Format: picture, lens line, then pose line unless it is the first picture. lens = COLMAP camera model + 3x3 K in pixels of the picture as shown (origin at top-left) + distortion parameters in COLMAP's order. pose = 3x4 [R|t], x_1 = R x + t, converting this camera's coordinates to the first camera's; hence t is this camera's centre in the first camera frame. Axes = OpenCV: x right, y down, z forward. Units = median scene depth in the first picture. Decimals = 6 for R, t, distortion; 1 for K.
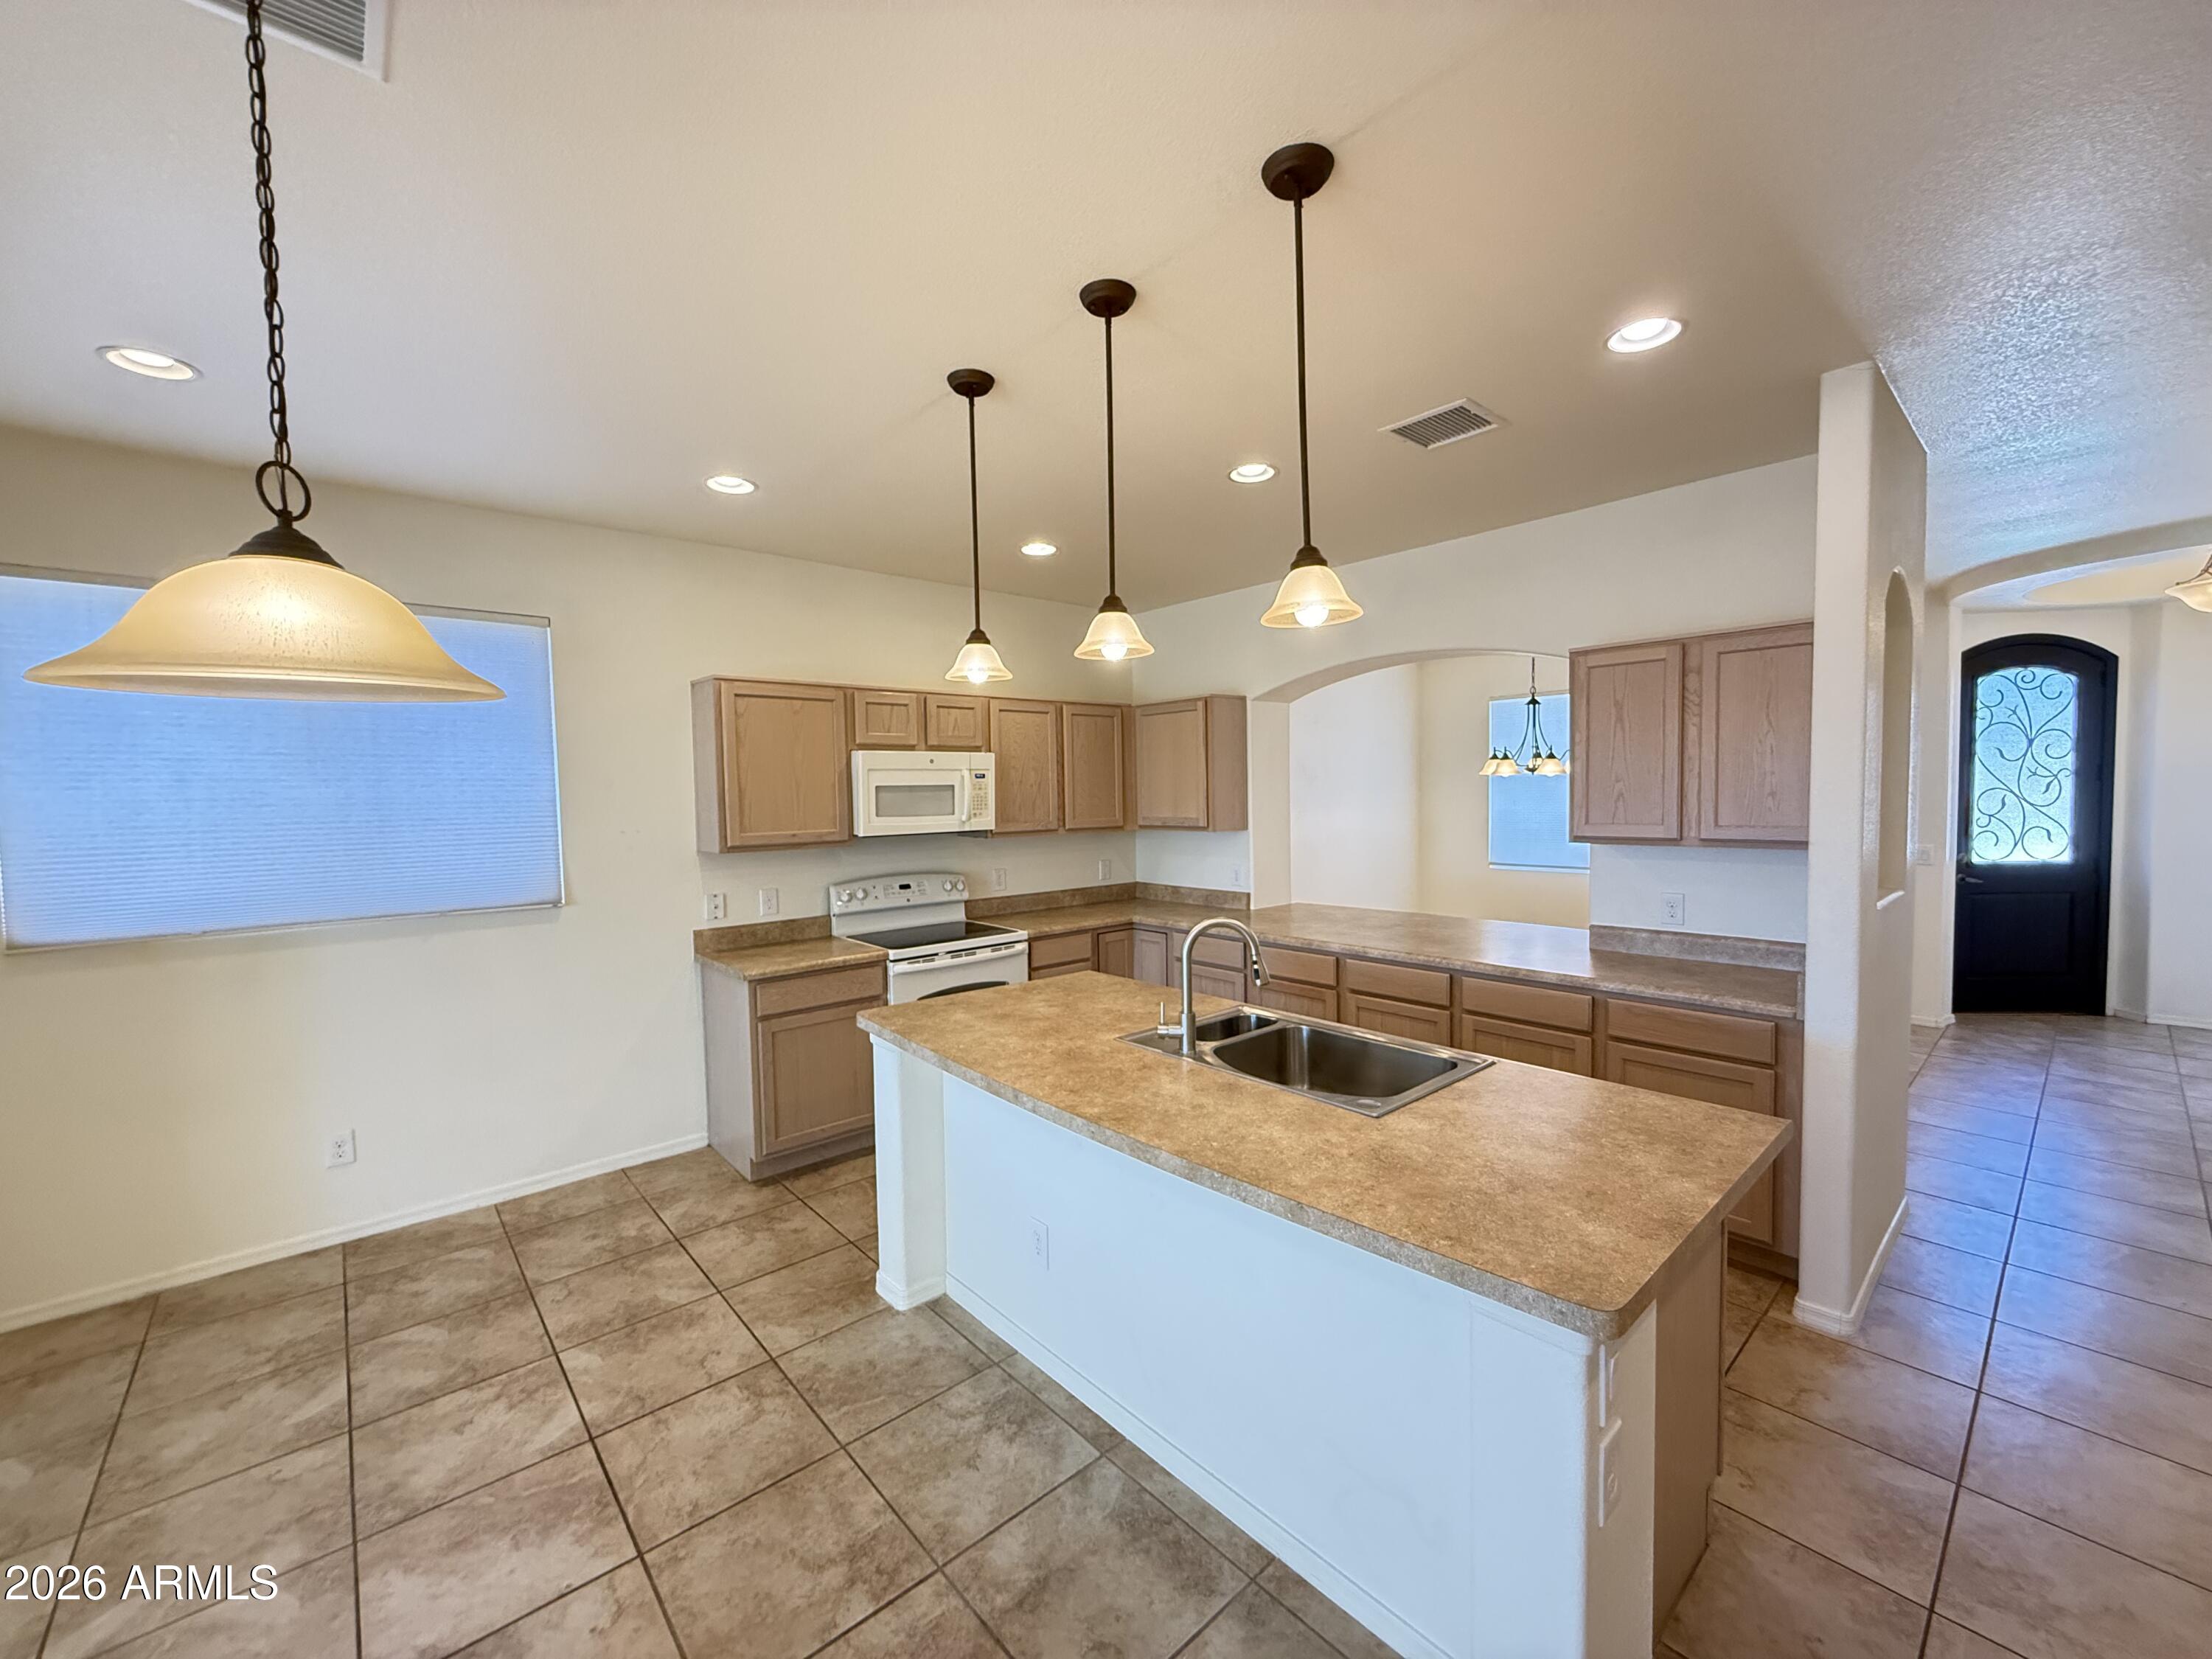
lens RADIAL K [[885.9, 0, 1095.0], [0, 885.9, 835.4], [0, 0, 1]] dist [0.010982, 0.000067]
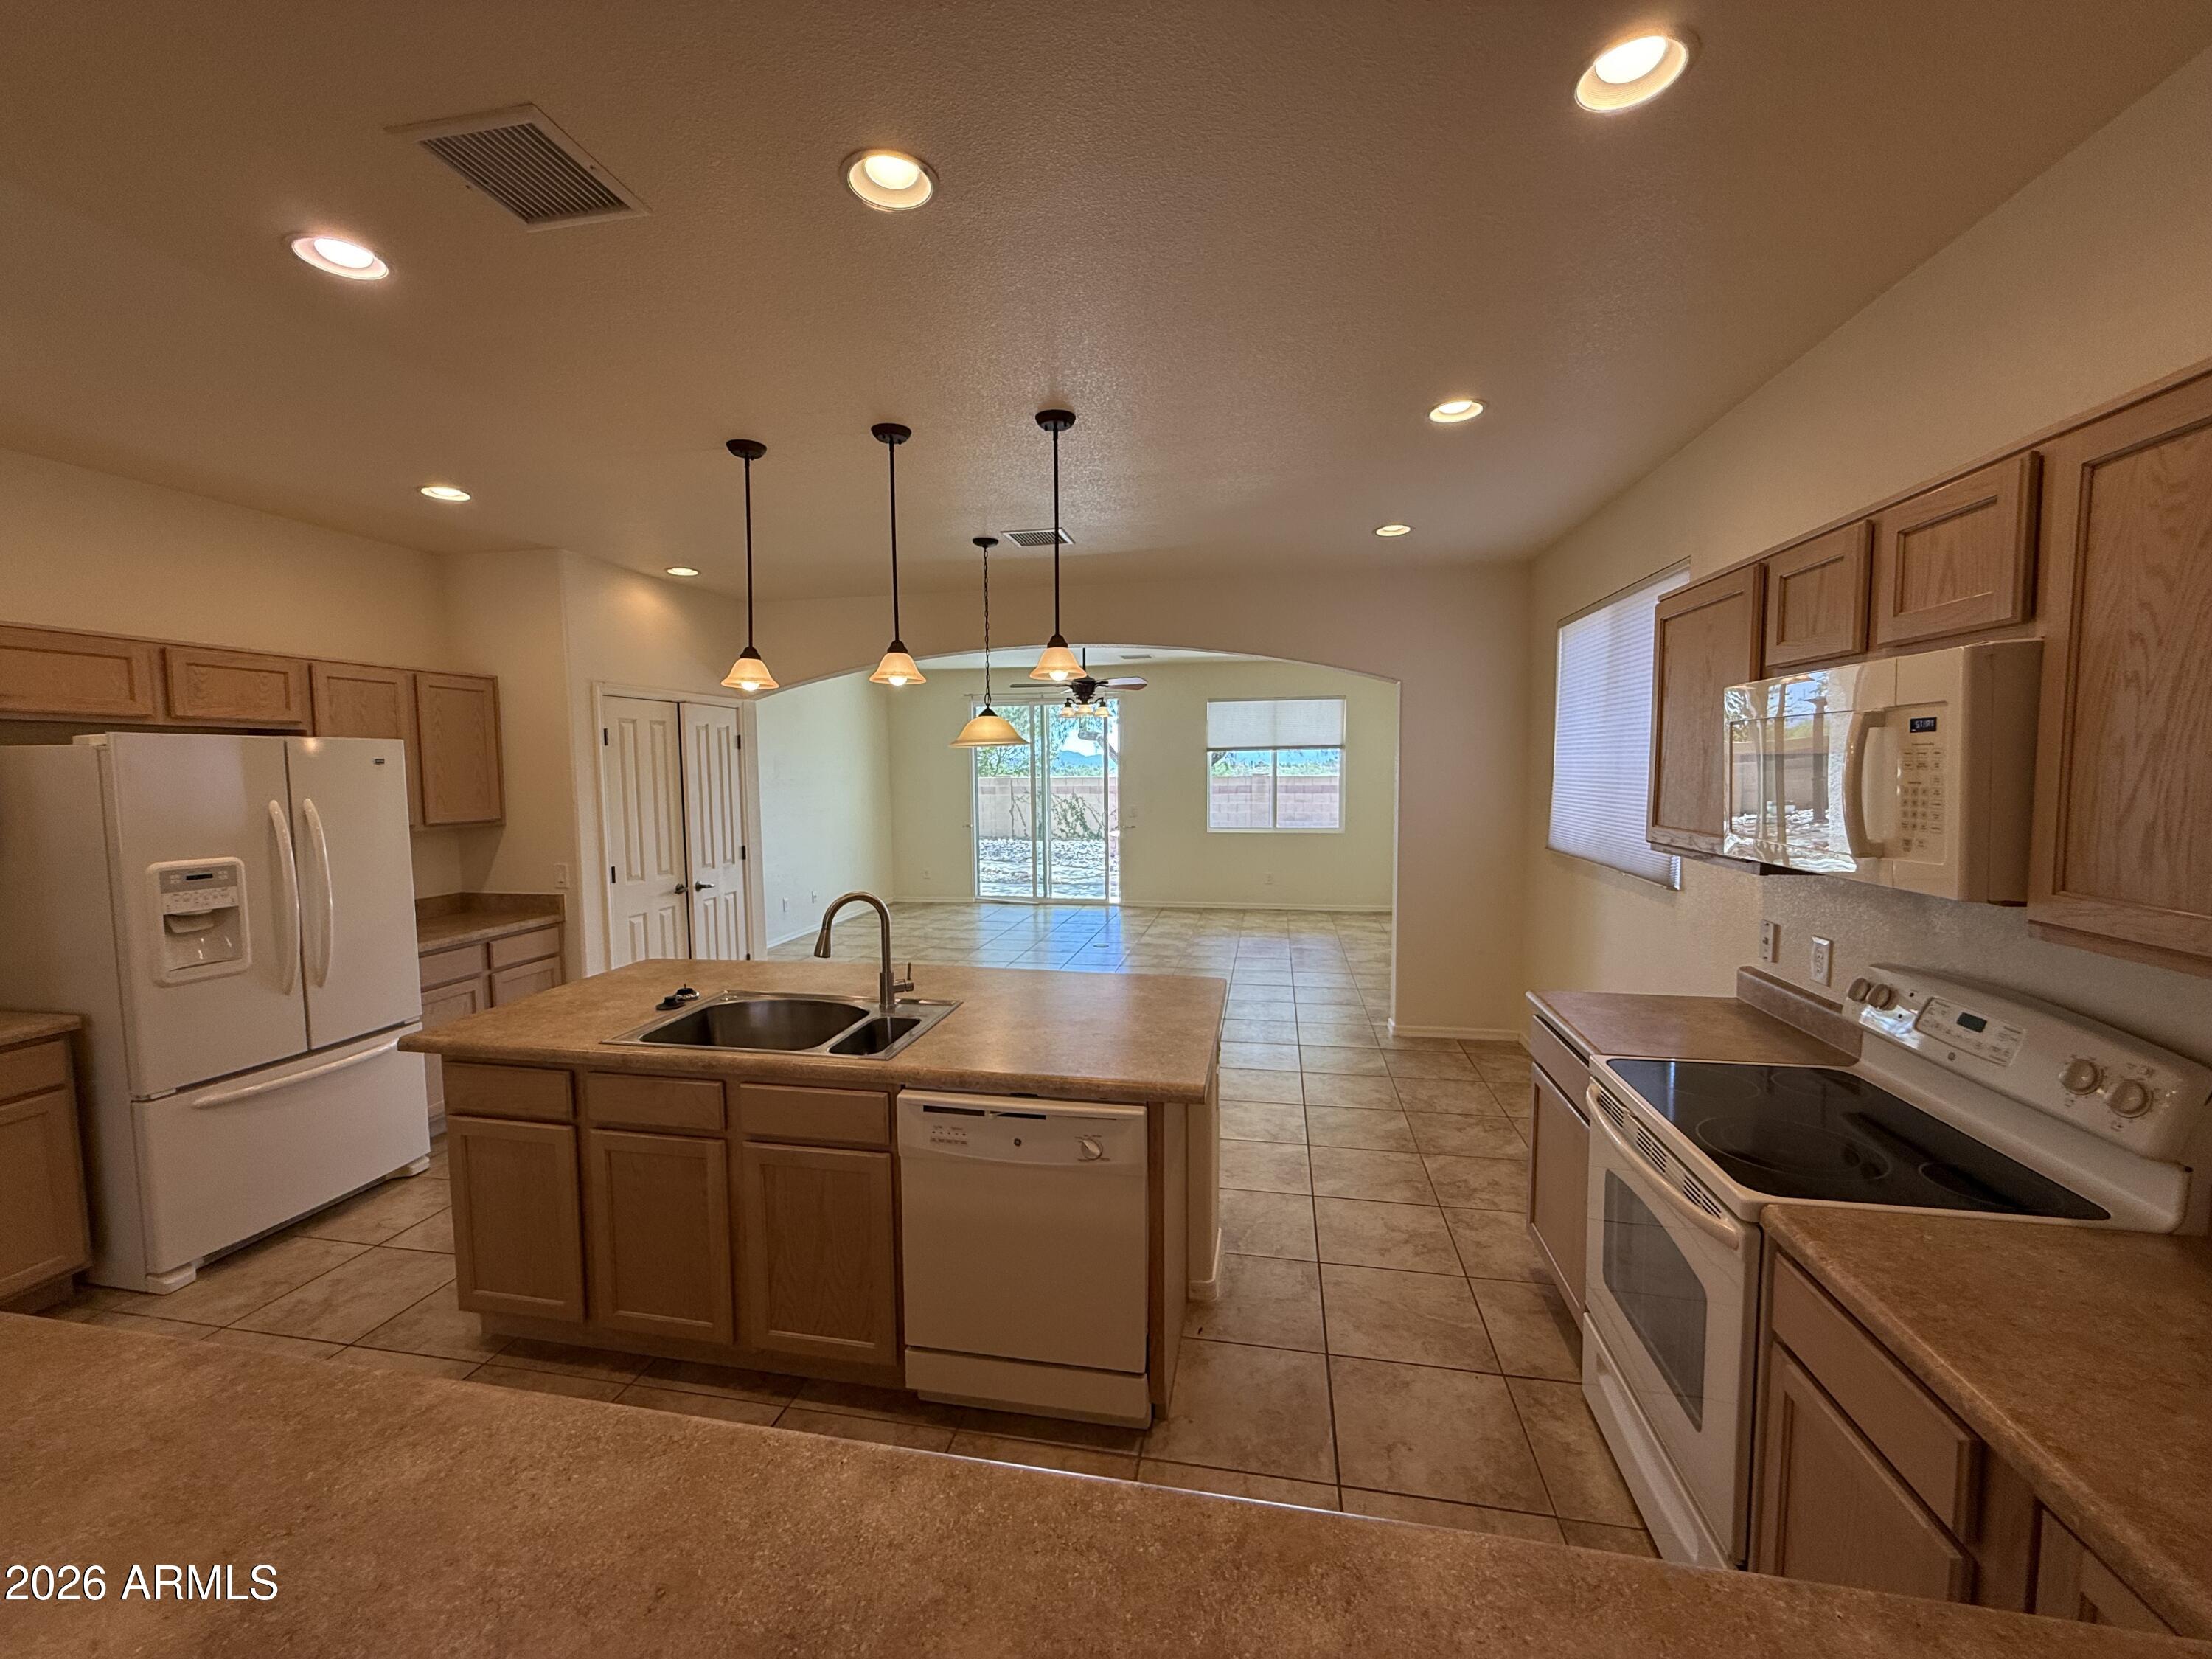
lens RADIAL K [[885.9, 0, 1095.0], [0, 885.9, 835.4], [0, 0, 1]] dist [0.010982, 0.000067]
pose [[-0.794341, 0.074538, -0.602882, 0.341023], [-0.003449, 0.991874, 0.127176, -0.075832], [0.607462, 0.103100, -0.787629, 1.213662]]
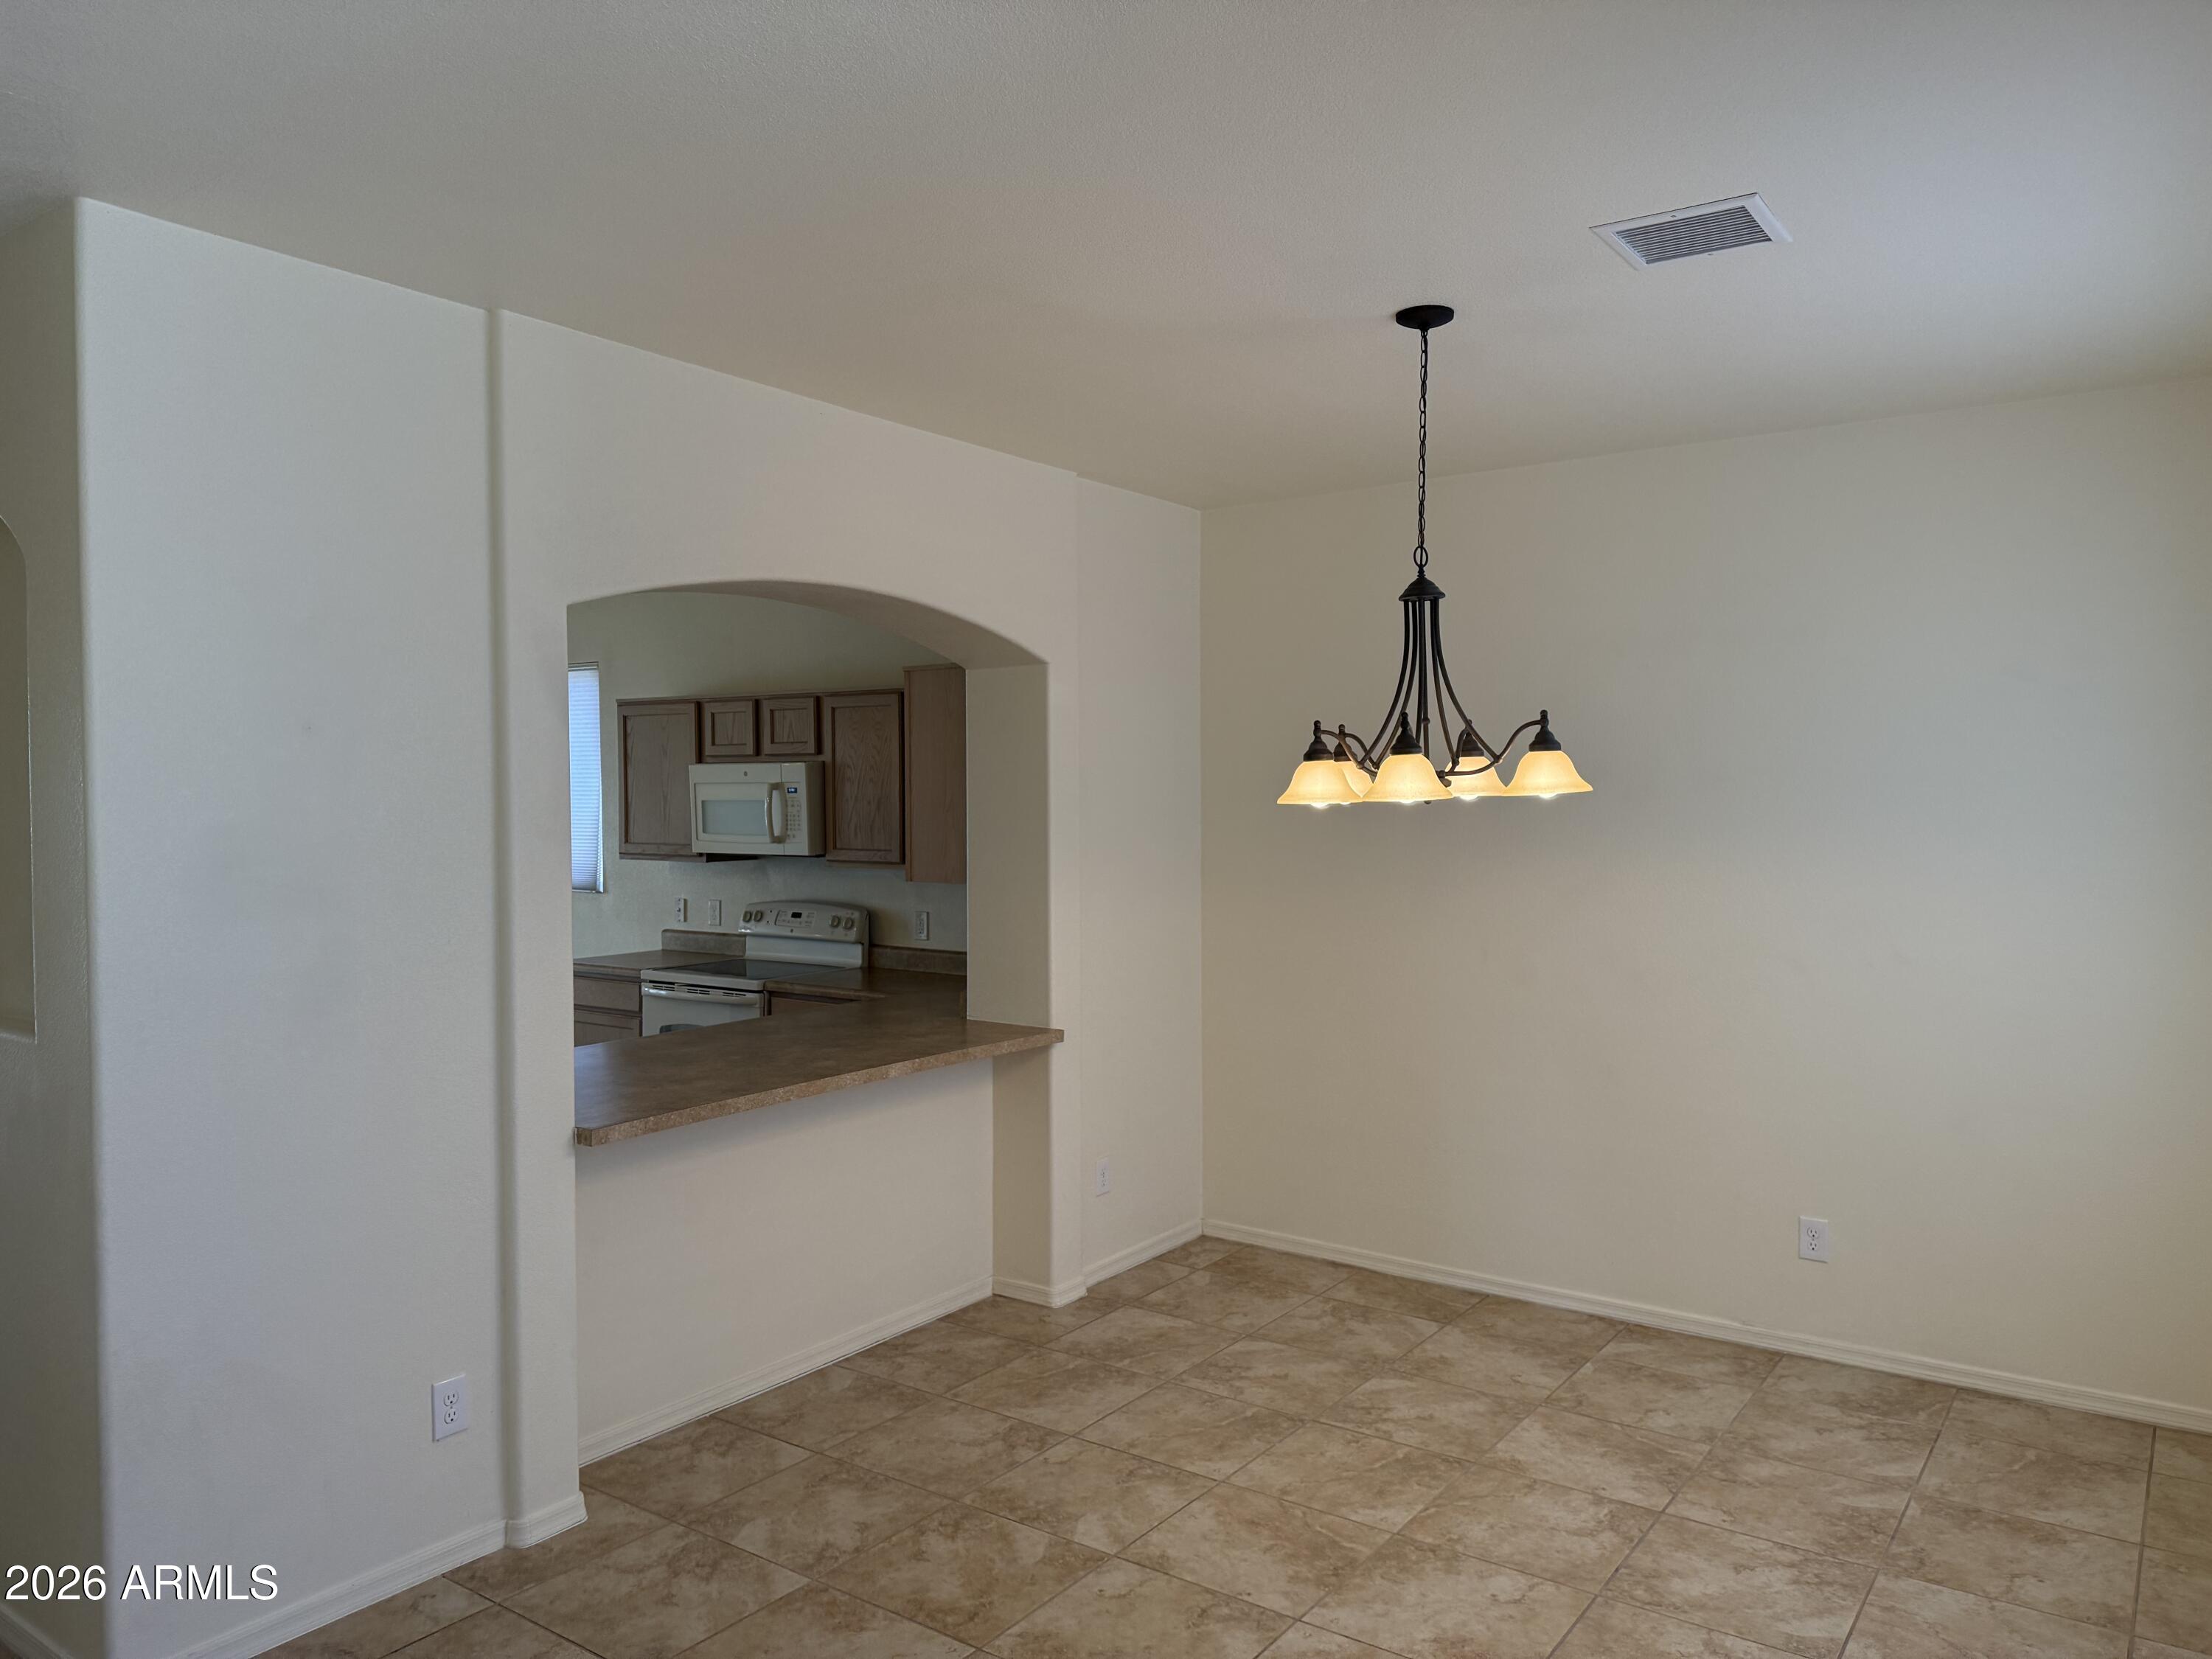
lens RADIAL K [[1525.6, 0, 1113.7], [0, 1525.6, 840.0], [0, 0, 1]] dist [0.117685, -0.169930]
pose [[0.242128, 0.044232, -0.969236, 1.511356], [-0.048710, 0.998255, 0.033388, -0.093606], [0.969021, 0.039128, 0.243860, 1.061708]]
